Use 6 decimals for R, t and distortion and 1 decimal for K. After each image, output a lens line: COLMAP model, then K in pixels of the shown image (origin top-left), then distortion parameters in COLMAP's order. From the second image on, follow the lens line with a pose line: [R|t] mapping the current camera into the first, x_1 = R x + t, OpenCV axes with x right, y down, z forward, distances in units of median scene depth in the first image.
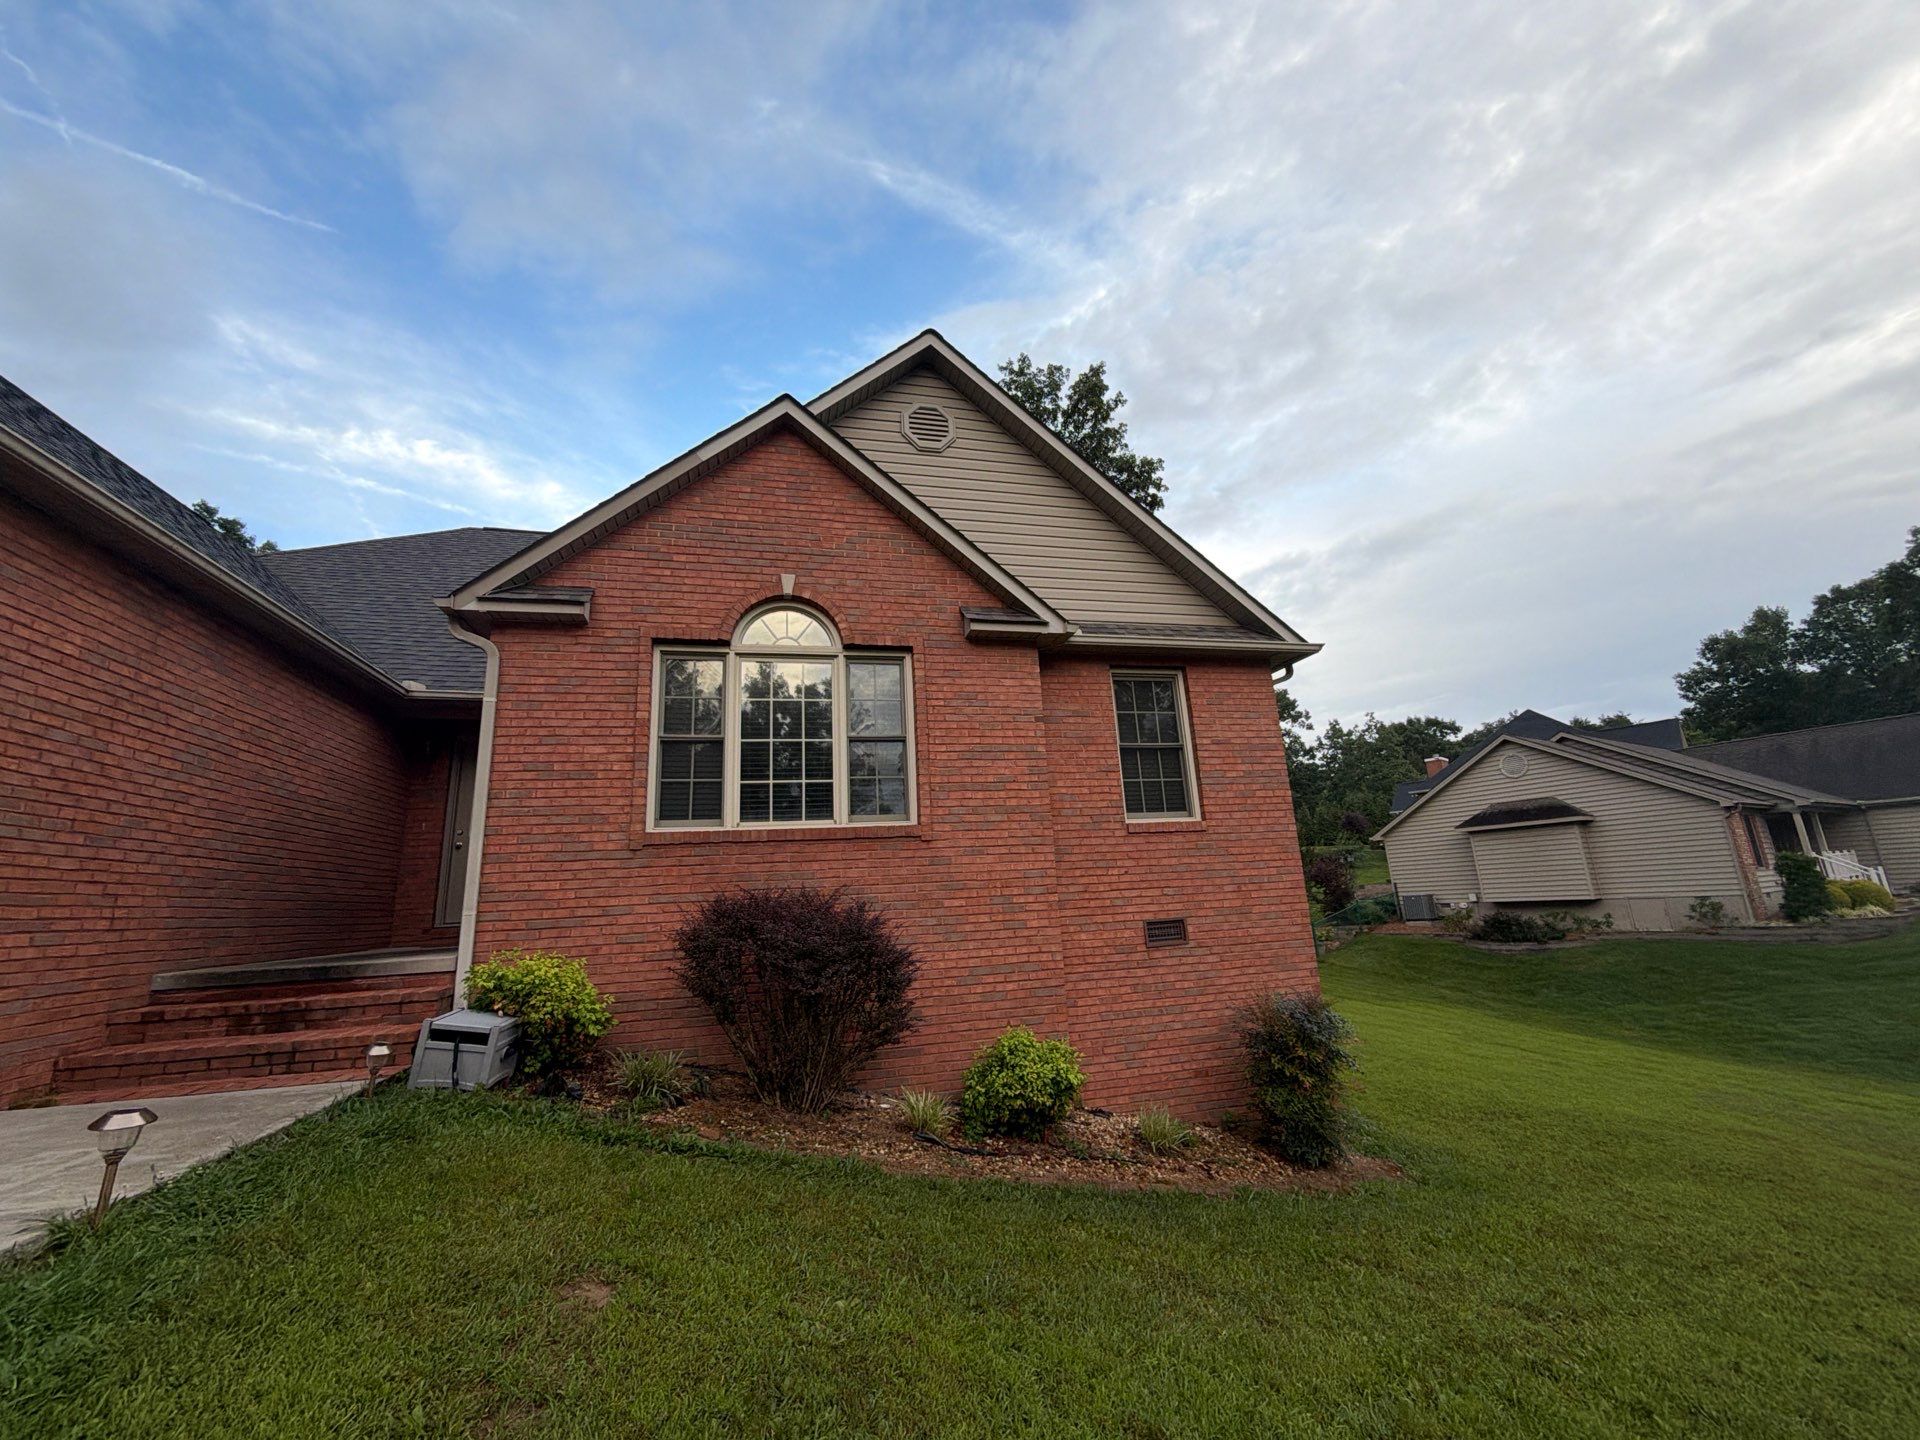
lens RADIAL K [[766.0, 0, 961.0], [0, 766.0, 717.0], [0, 0, 1]] dist [-0.000702, 0.000628]
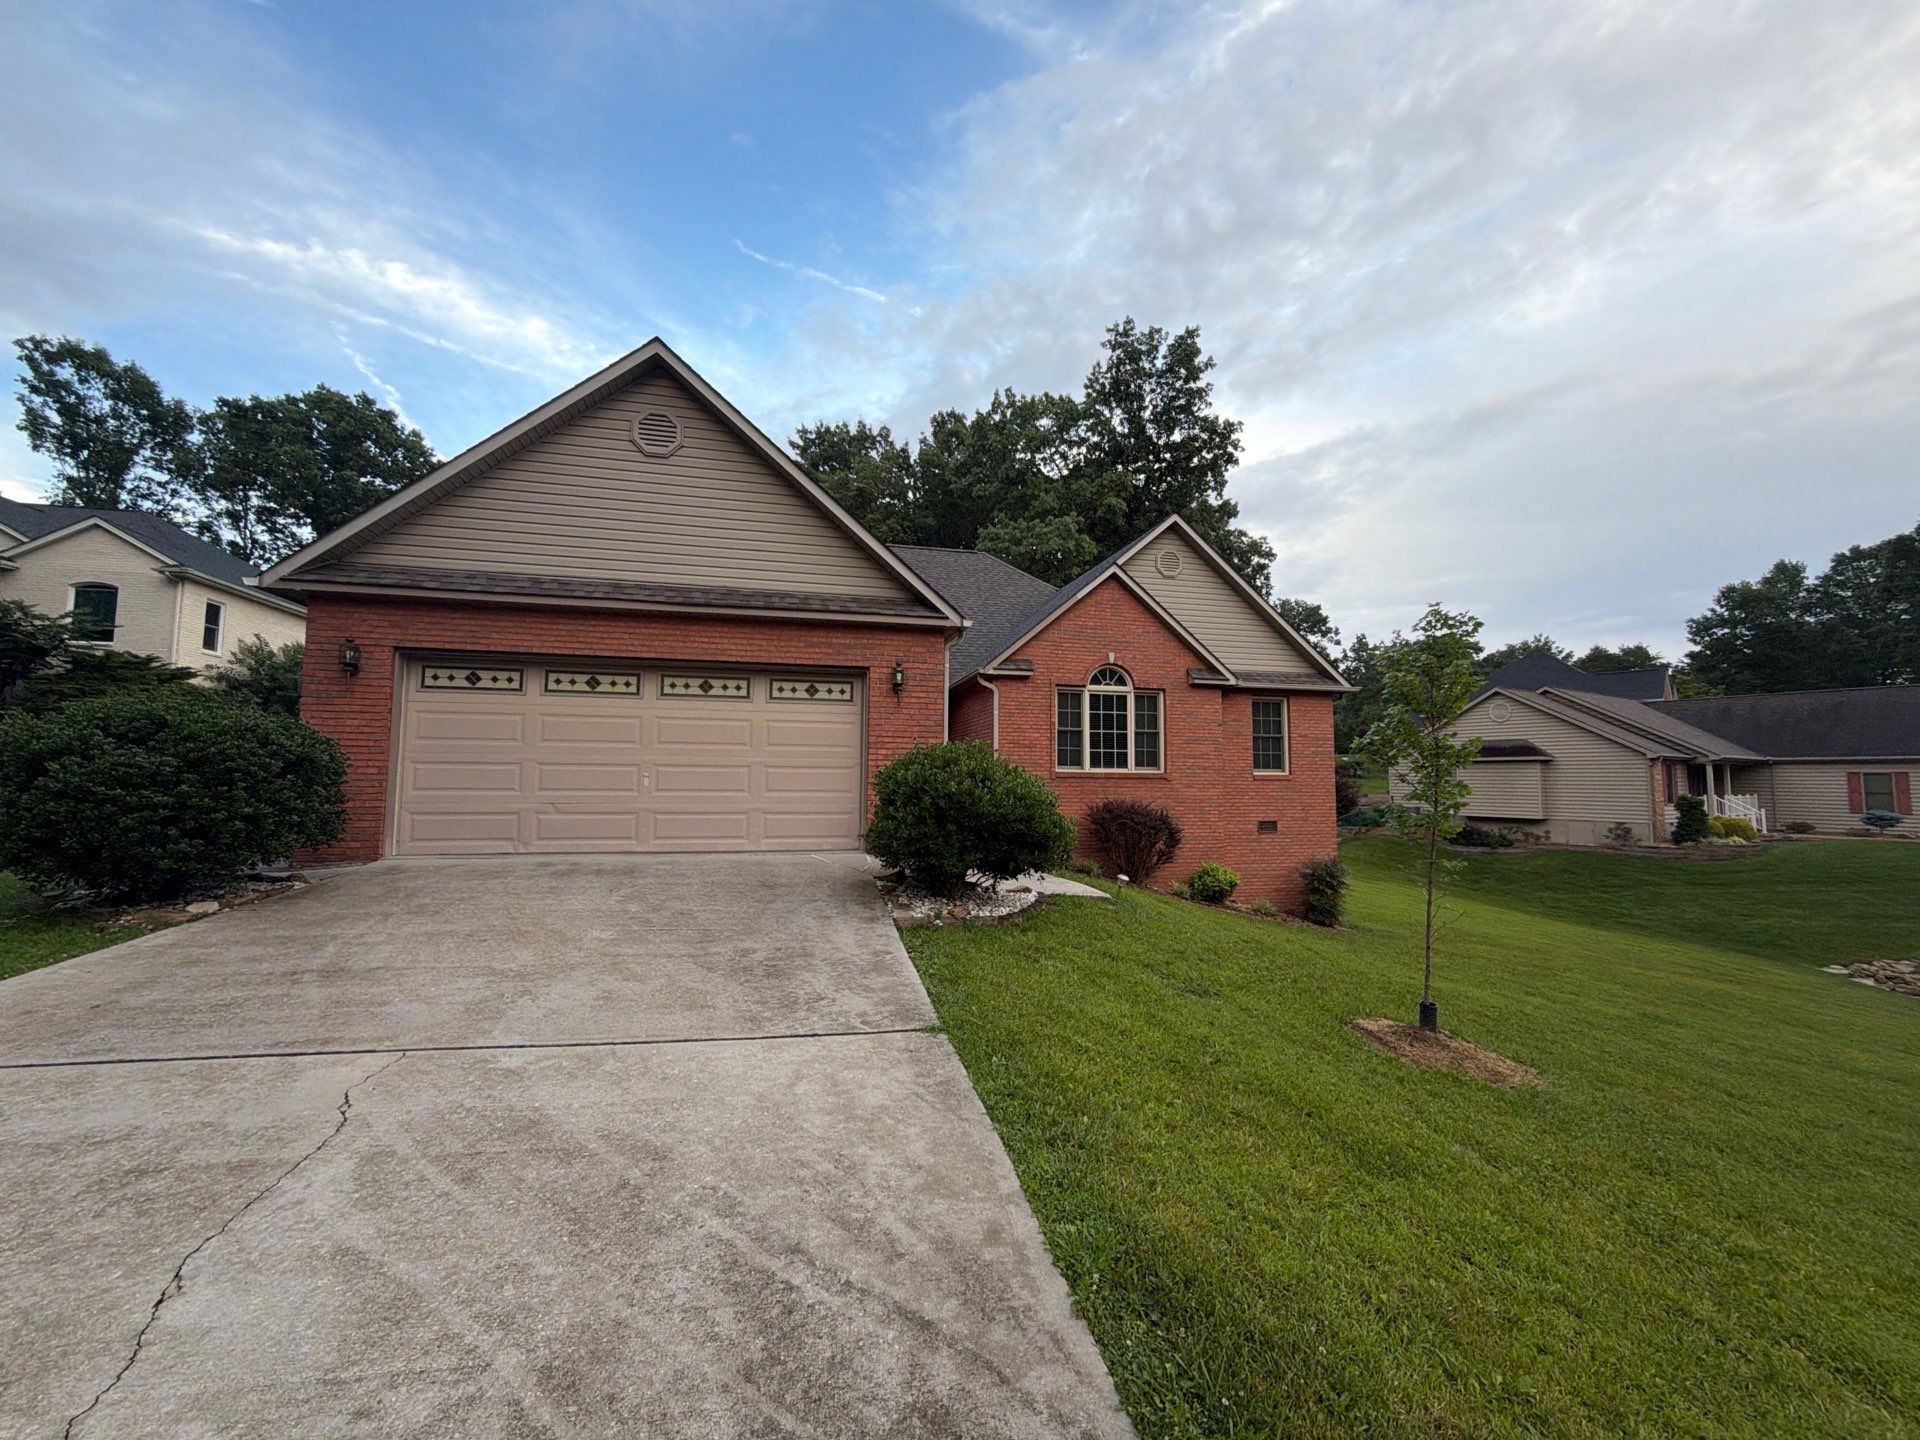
lens RADIAL K [[766.0, 0, 963.0], [0, 766.0, 718.8], [0, 0, 1]] dist [-0.000702, 0.000628]
pose [[0.998048, 0.060619, -0.015004, -0.599544], [-0.057481, 0.985653, 0.158692, -0.321968], [0.024409, -0.157520, 0.987214, -1.140886]]
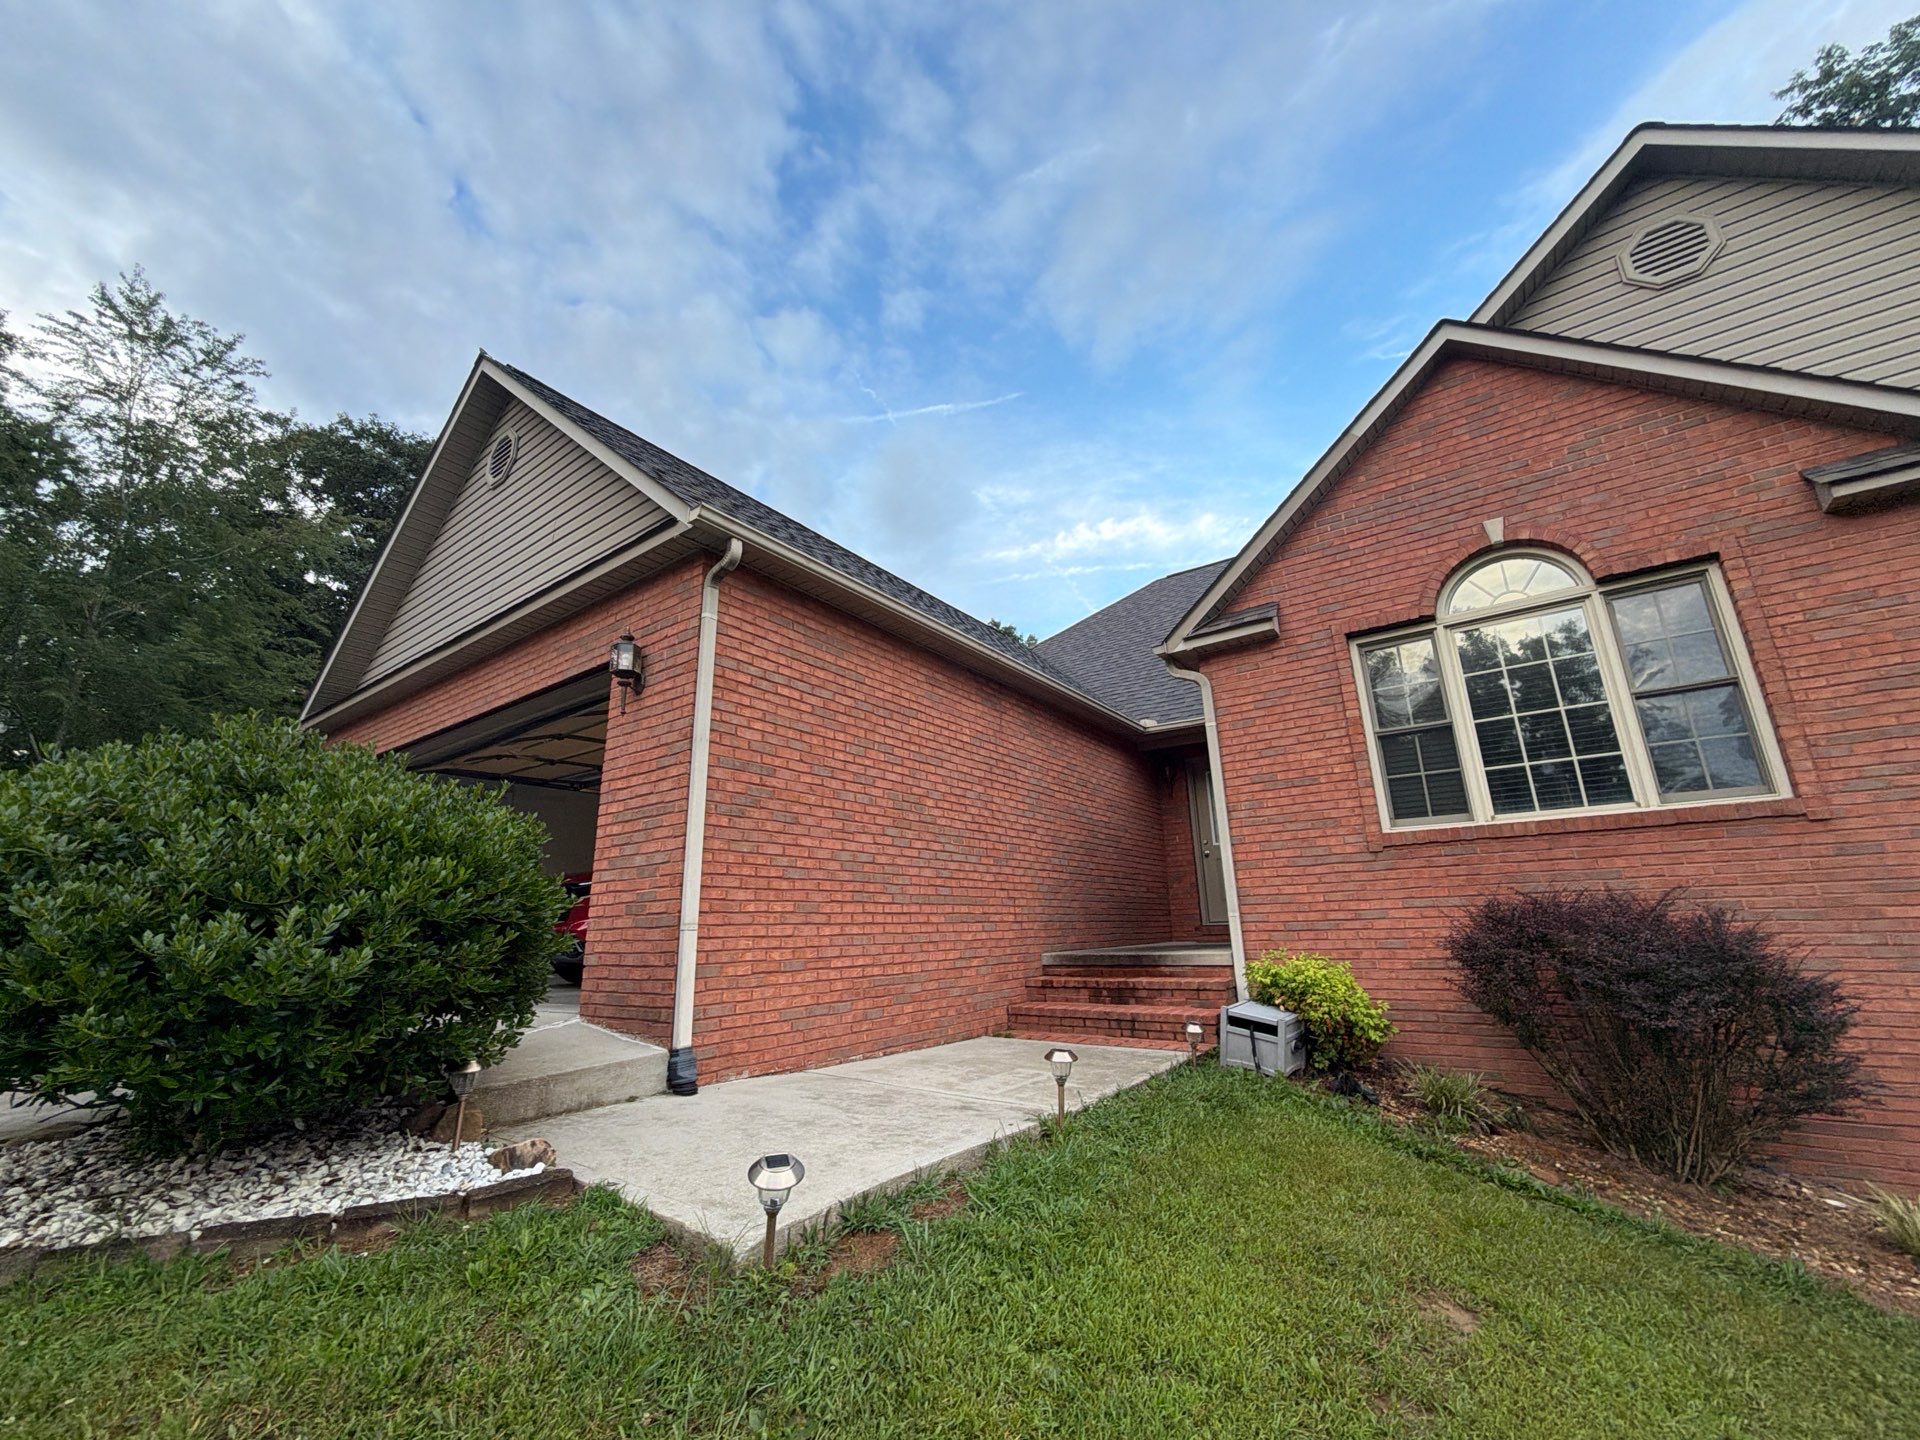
lens RADIAL K [[766.0, 0, 956.6], [0, 766.0, 718.1], [0, 0, 1]] dist [-0.000702, 0.000628]
pose [[0.642003, -0.173578, -0.746795, -0.012741], [0.173340, 0.981676, -0.079155, -0.006526], [0.746850, -0.078632, 0.660327, -0.017616]]
